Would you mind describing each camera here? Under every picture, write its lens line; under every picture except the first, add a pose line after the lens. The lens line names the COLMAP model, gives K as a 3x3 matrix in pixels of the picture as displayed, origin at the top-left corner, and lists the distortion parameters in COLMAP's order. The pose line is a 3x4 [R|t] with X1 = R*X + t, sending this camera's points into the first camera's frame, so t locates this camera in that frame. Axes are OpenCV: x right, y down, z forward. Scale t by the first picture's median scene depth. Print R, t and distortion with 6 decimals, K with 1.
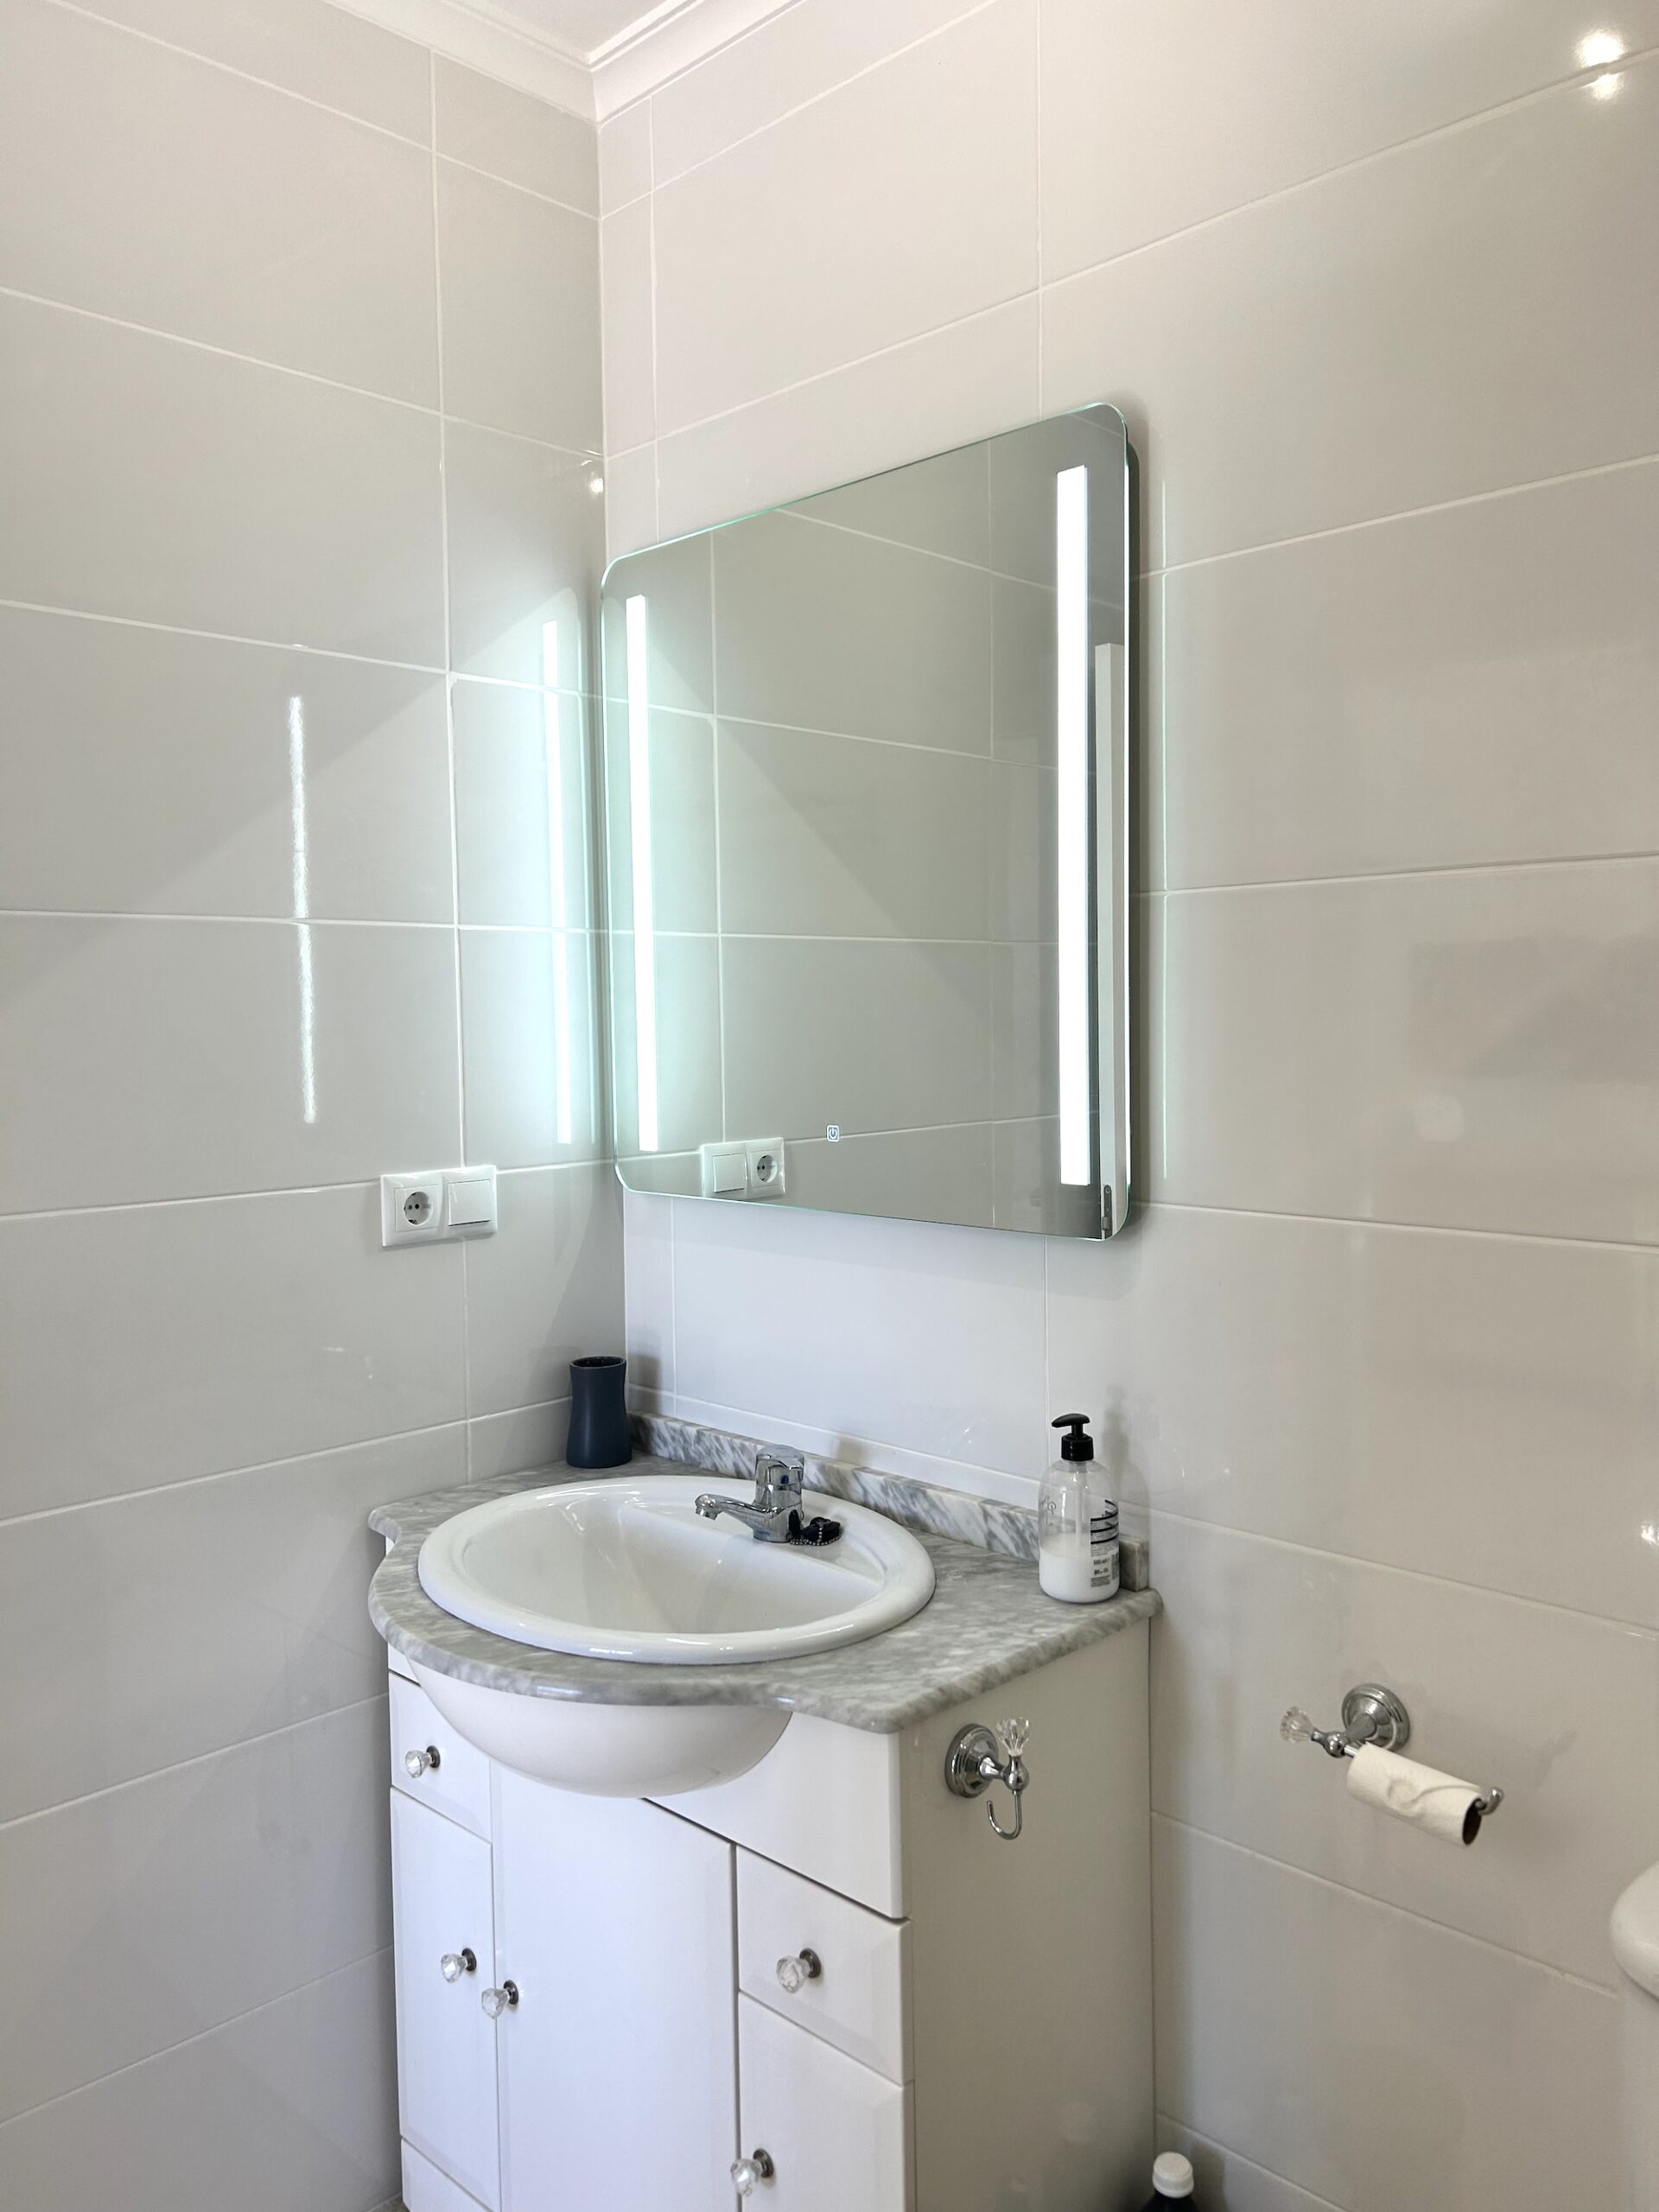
lens RADIAL K [[1681.1, 0, 824.3], [0, 1681.1, 1113.2], [0, 0, 1]] dist [0.127595, -0.134481]
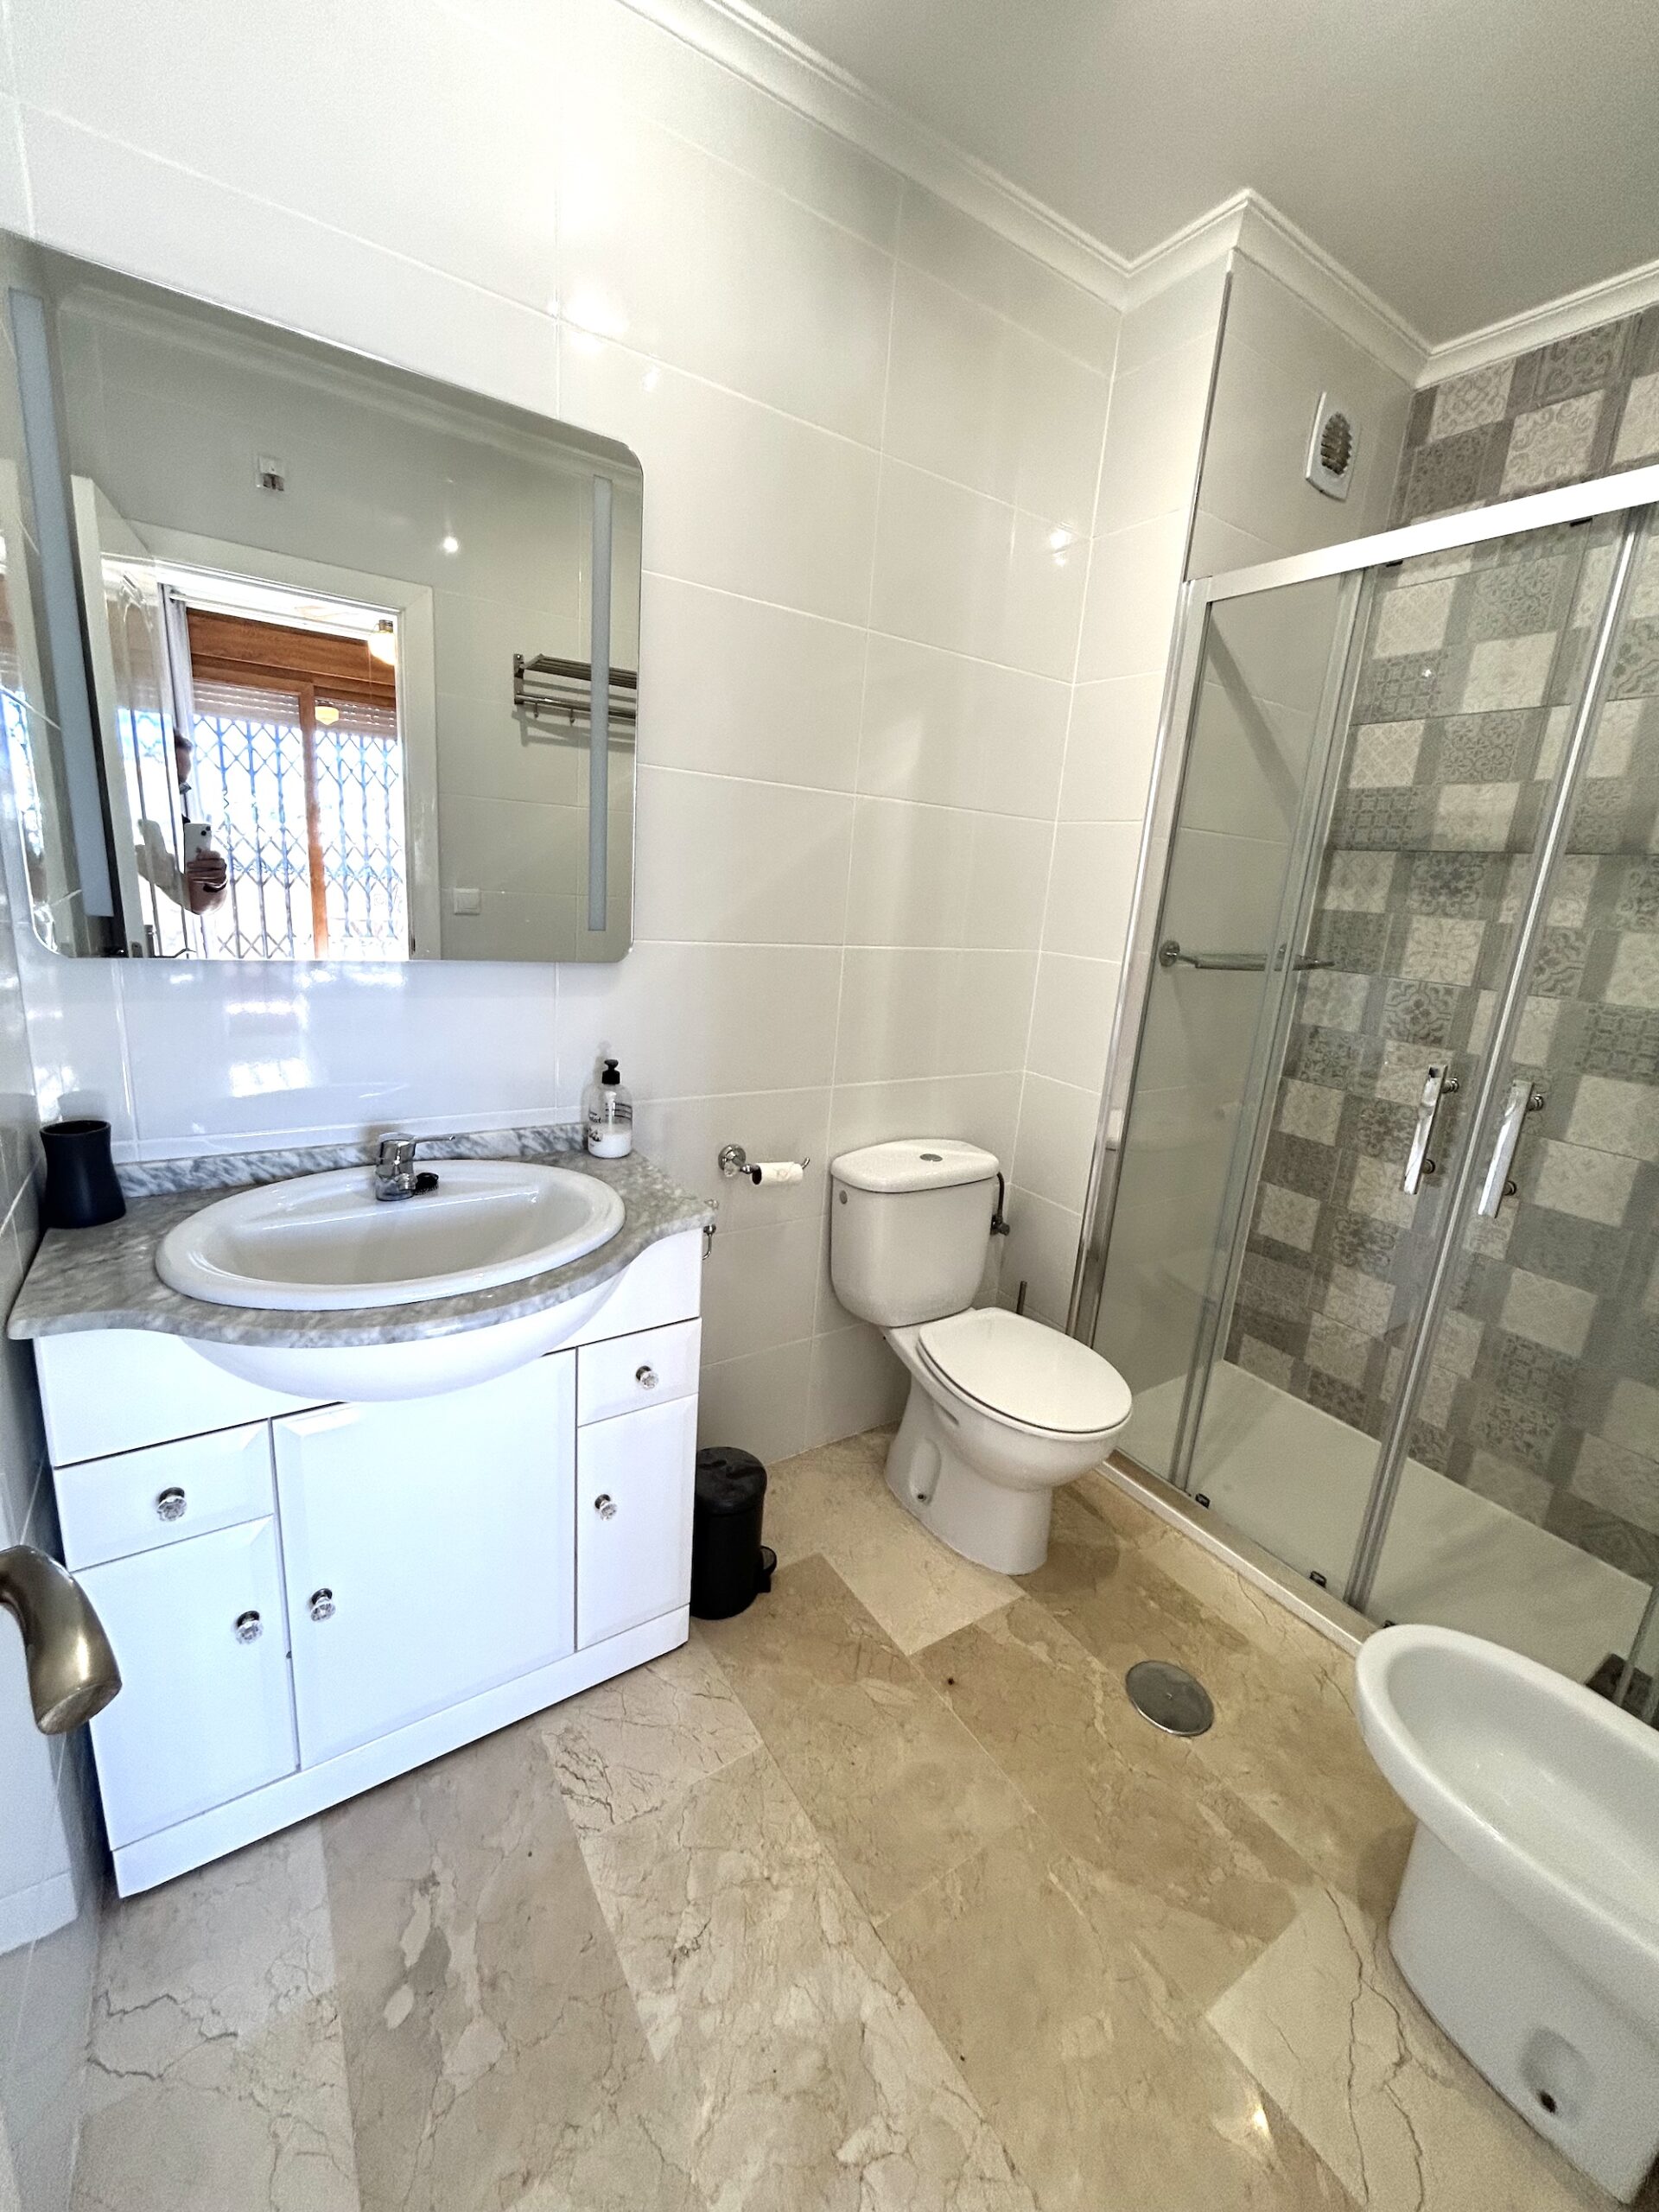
lens RADIAL K [[893.5, 0, 823.7], [0, 893.5, 1094.8], [0, 0, 1]] dist [0.000775, 0.000594]
pose [[0.208397, -0.203444, 0.956651, -0.663967], [-0.007251, 0.977778, 0.209517, 0.014155], [-0.978017, -0.050600, 0.202291, 0.538445]]
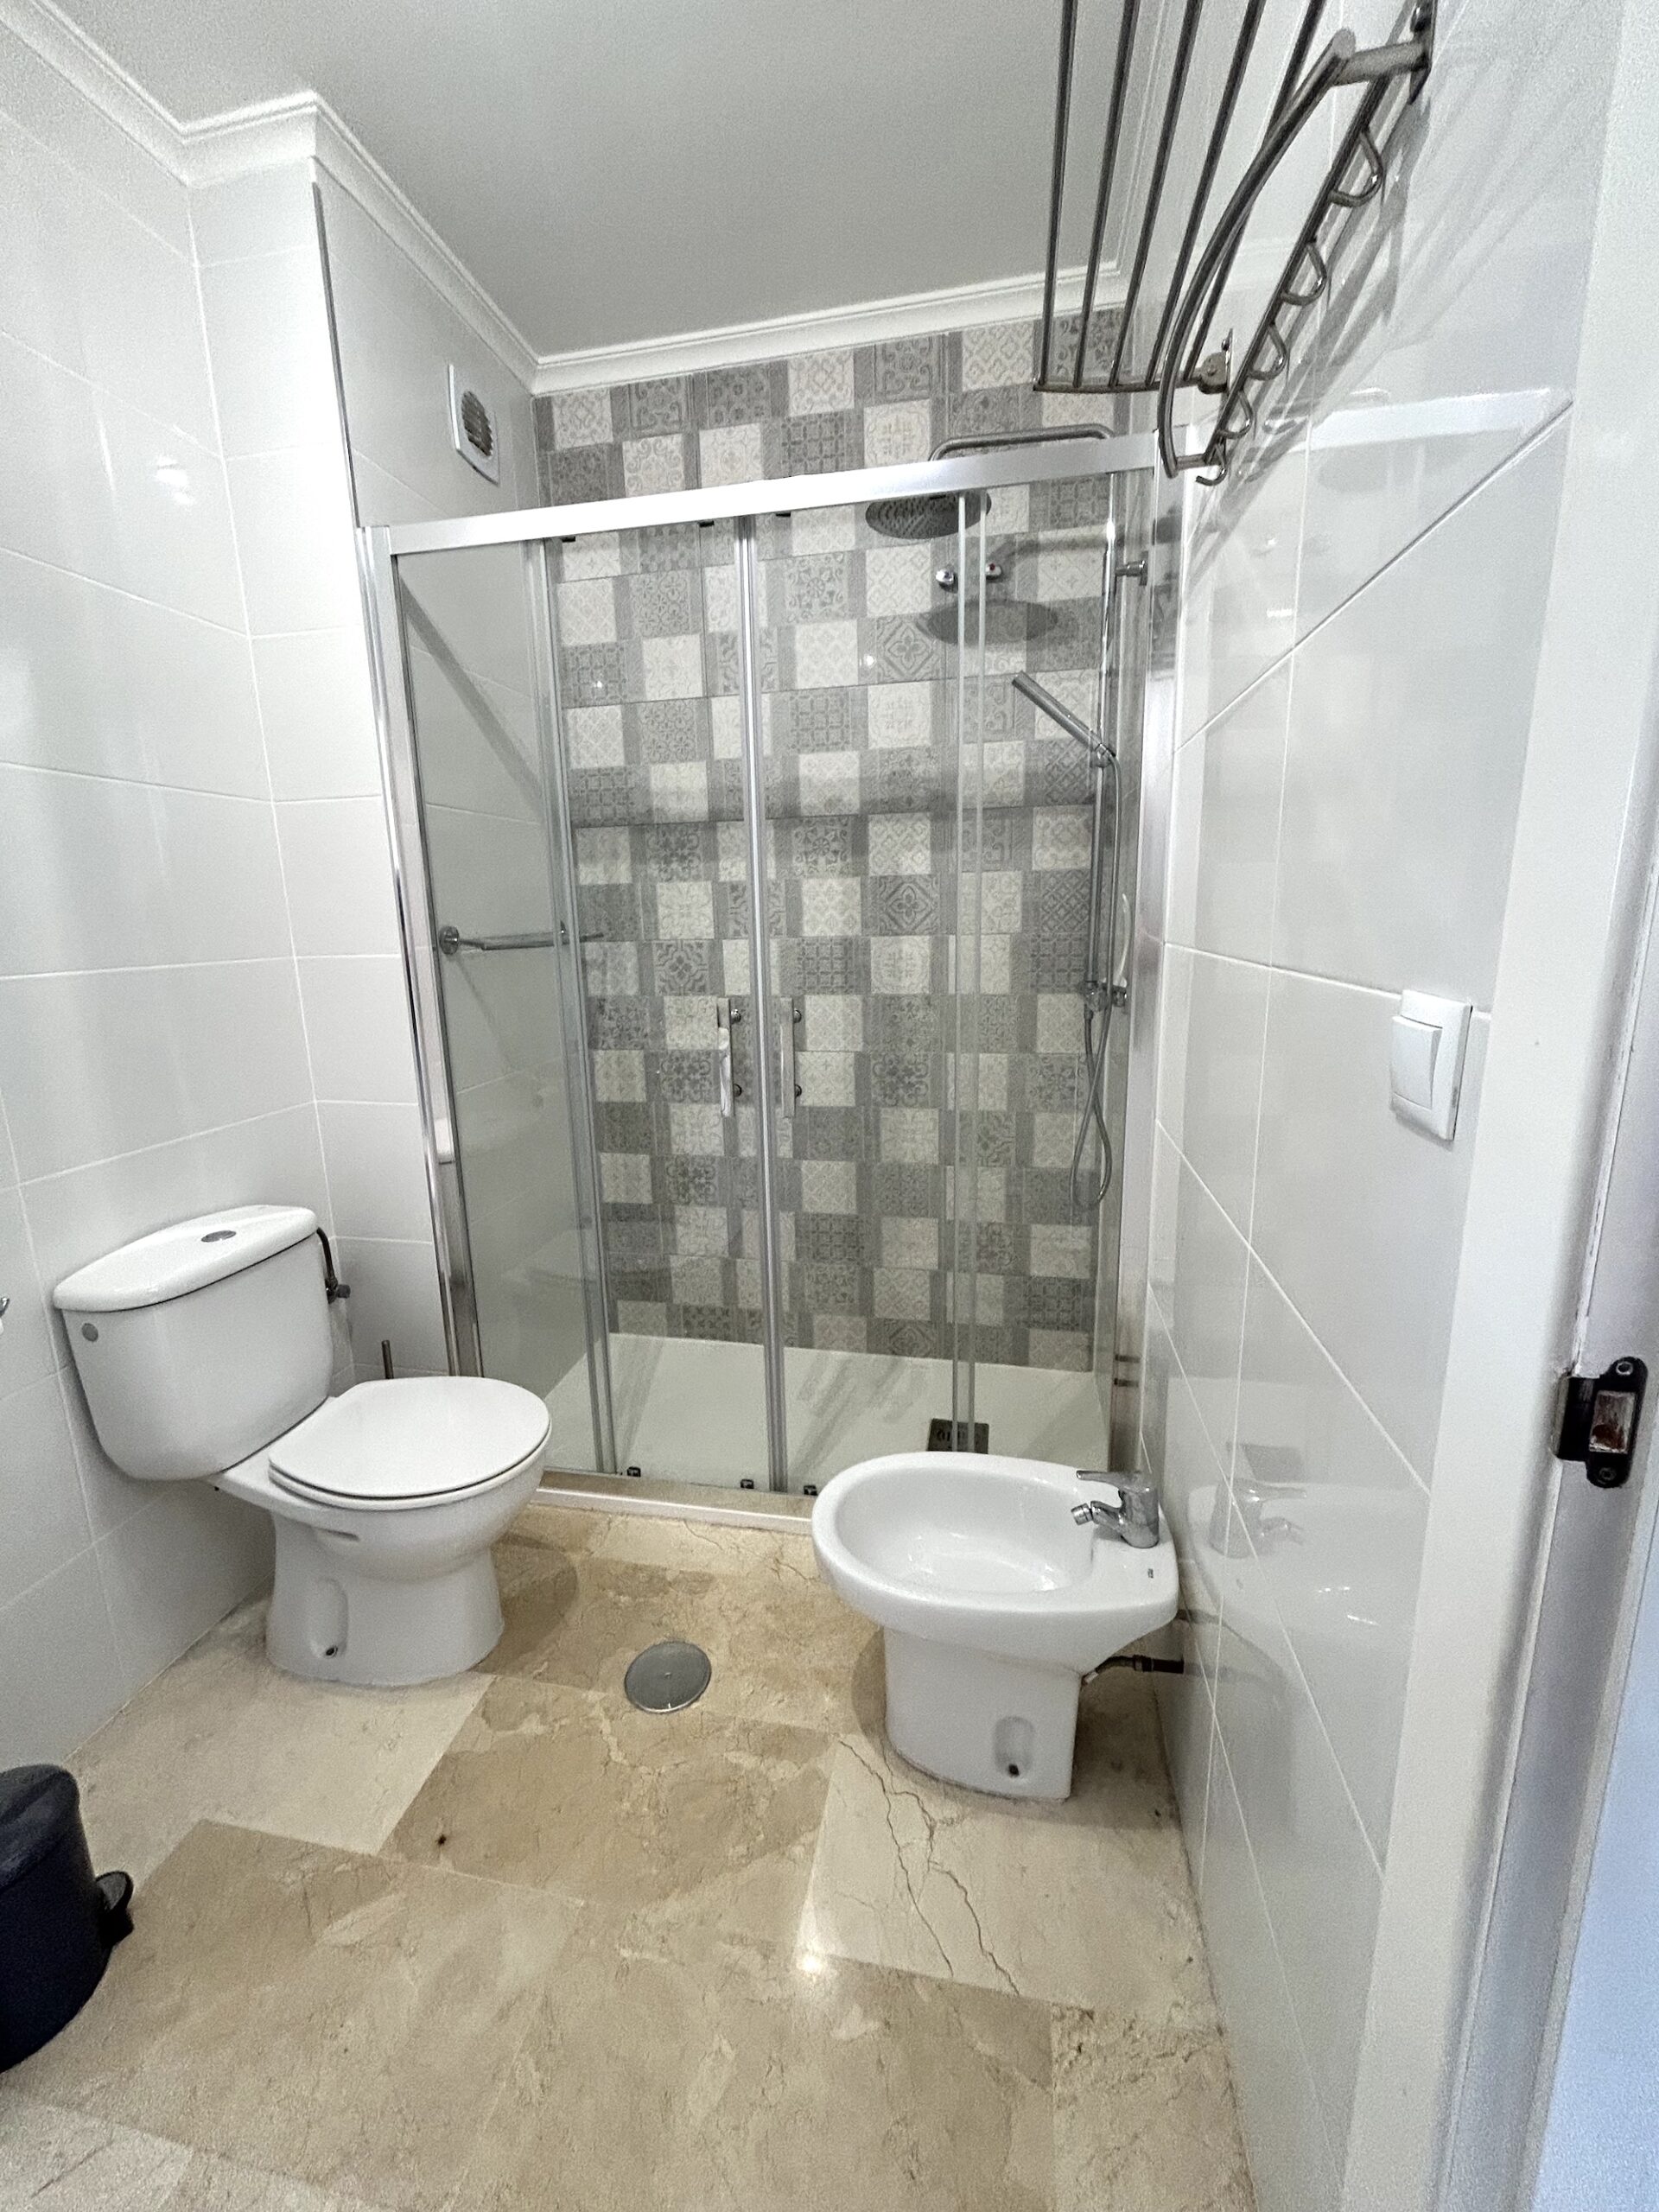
lens RADIAL K [[893.5, 0, 823.7], [0, 893.5, 1094.8], [0, 0, 1]] dist [0.000775, 0.000594]
pose [[-0.548975, -0.140557, 0.823936, -0.594069], [0.088508, 0.970441, 0.224522, 0.048667], [-0.831139, 0.196182, -0.520308, 0.562955]]
